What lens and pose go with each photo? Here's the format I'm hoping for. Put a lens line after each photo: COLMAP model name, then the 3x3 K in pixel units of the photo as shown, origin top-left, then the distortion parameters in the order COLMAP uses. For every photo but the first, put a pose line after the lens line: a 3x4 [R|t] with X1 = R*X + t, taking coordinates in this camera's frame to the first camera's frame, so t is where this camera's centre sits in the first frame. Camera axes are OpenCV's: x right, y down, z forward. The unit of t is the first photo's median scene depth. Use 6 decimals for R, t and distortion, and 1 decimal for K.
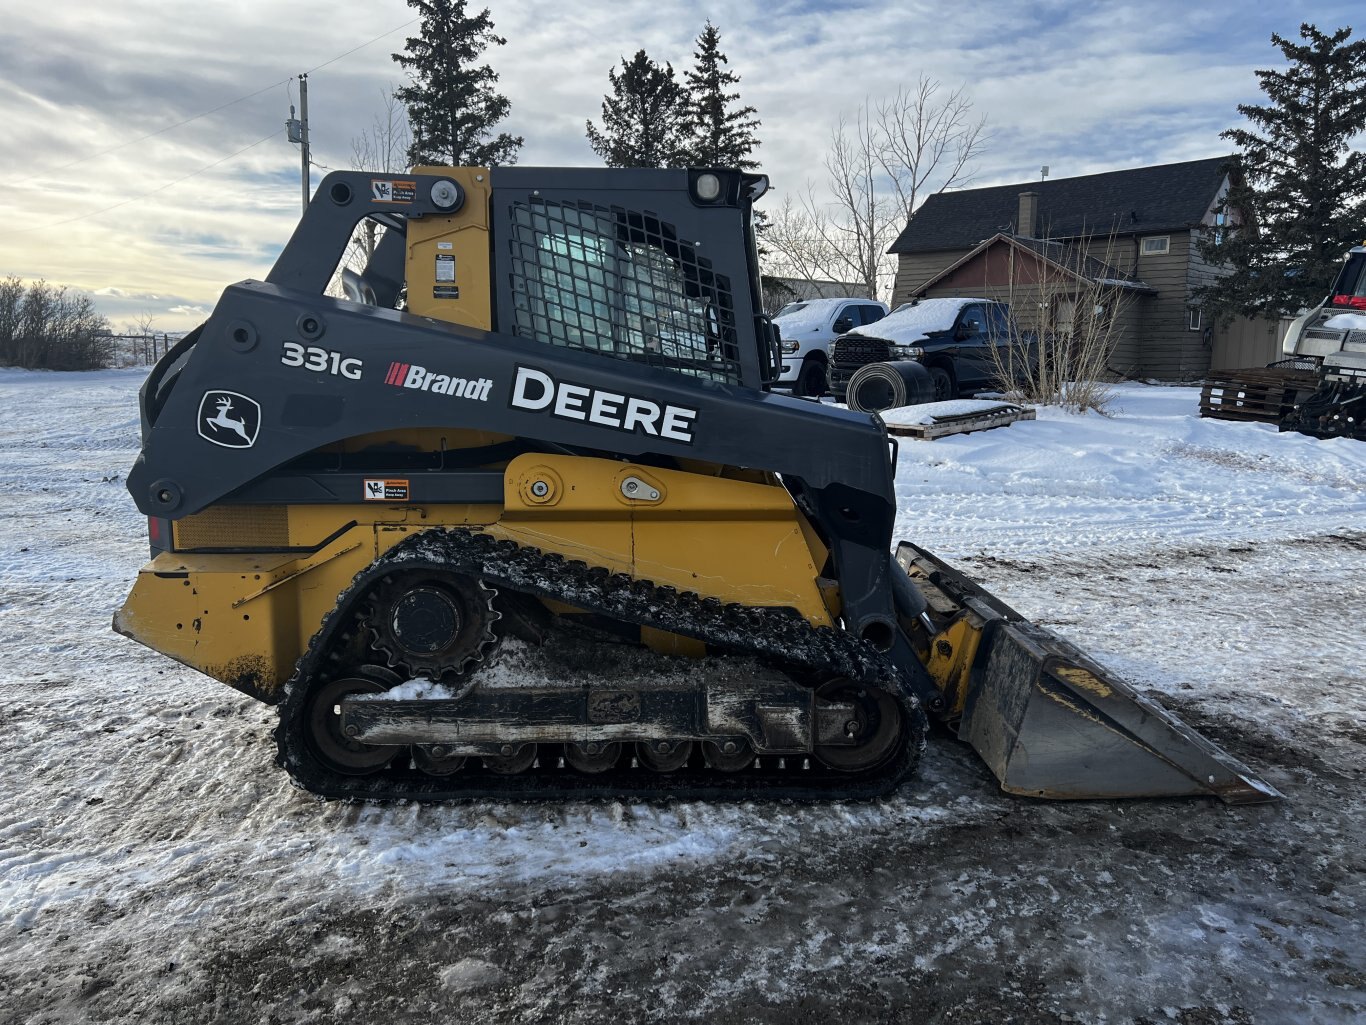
lens RADIAL K [[1015.0, 0, 688.6], [0, 1015.0, 497.0], [0, 0, 1]] dist [0.070485, -0.077810]
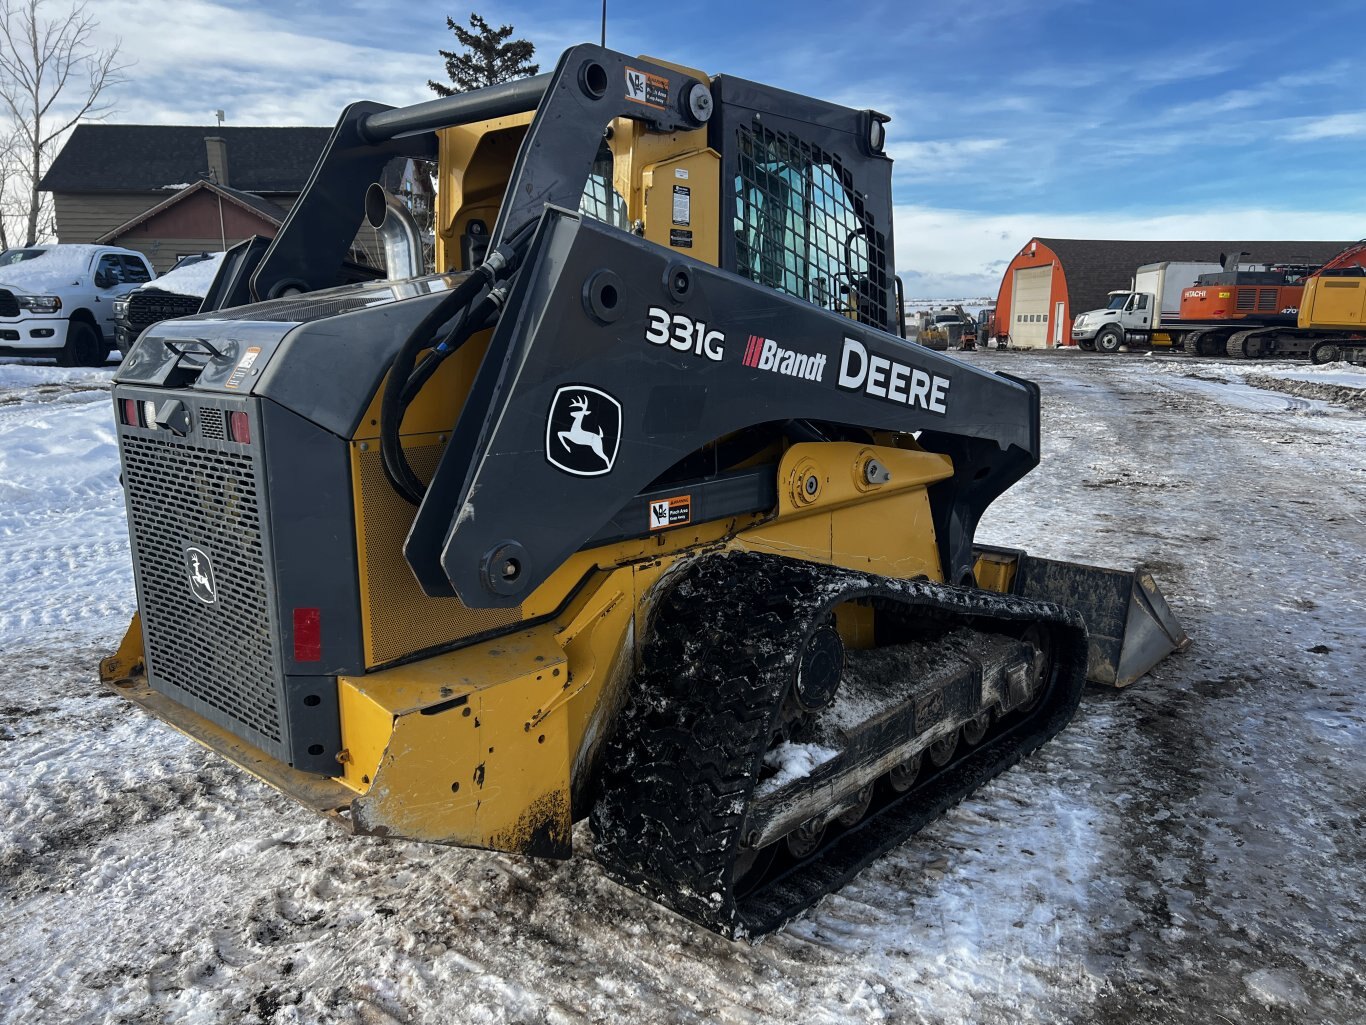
lens RADIAL K [[1019.8, 0, 689.2], [0, 1019.8, 511.8], [0, 0, 1]] dist [0.082002, -0.085027]
pose [[0.684888, -0.140029, 0.715067, -0.854998], [0.104539, 0.990091, 0.093759, -0.078528], [-0.721111, 0.010538, 0.692740, 0.516653]]
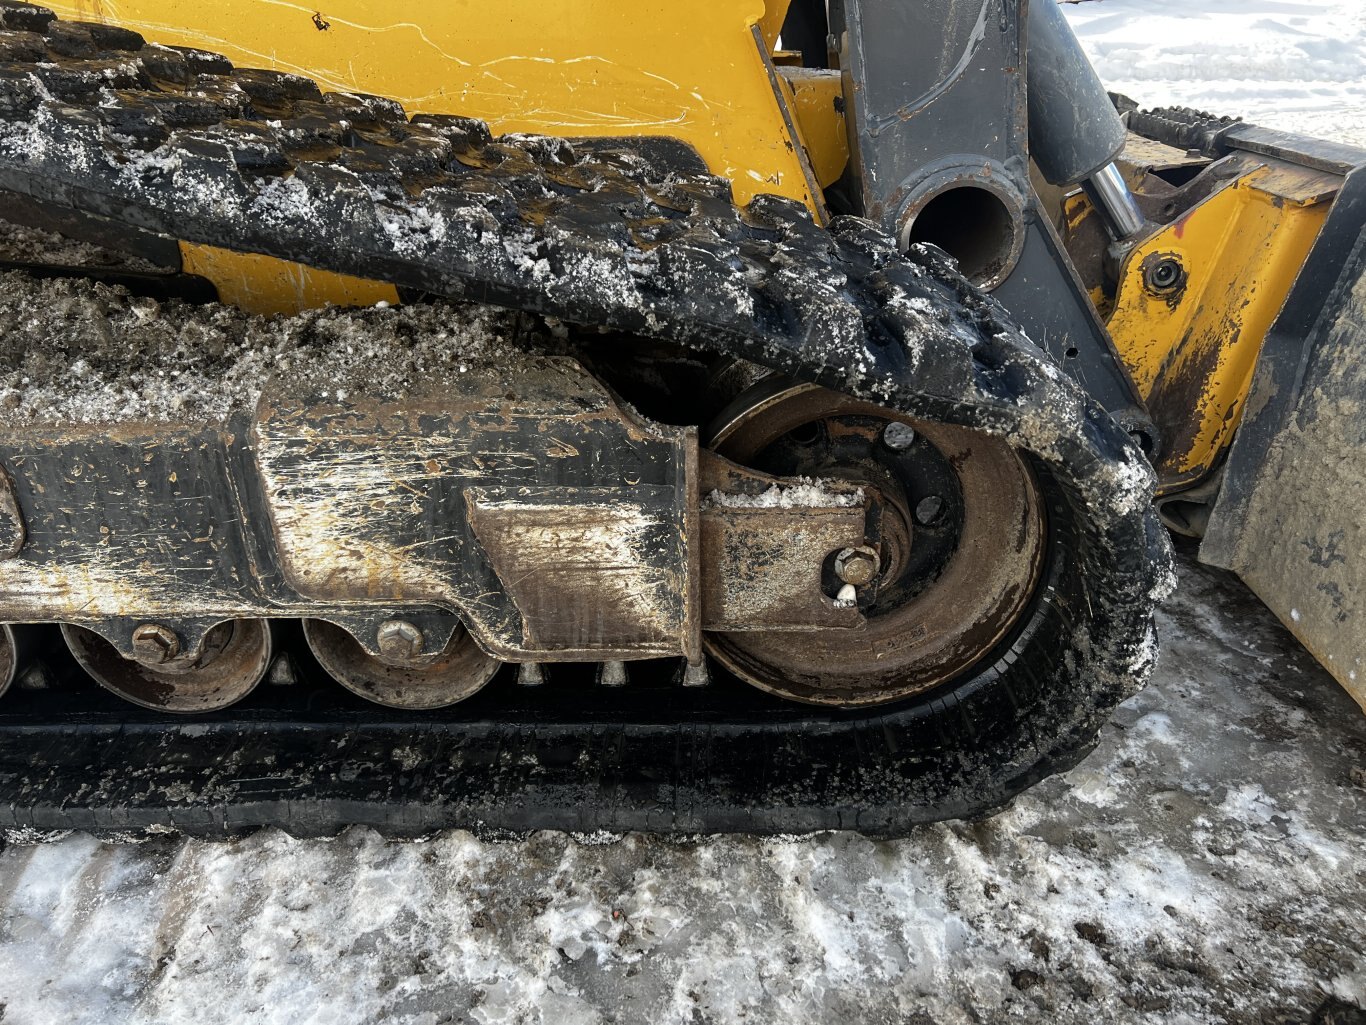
lens RADIAL K [[1015.0, 0, 688.6], [0, 1015.0, 497.0], [0, 0, 1]] dist [0.070485, -0.077810]
pose [[0.999086, -0.006202, -0.042283, 0.130781], [0.018860, 0.951844, 0.306002, 0.128952], [0.038349, -0.306520, 0.951091, 0.764148]]
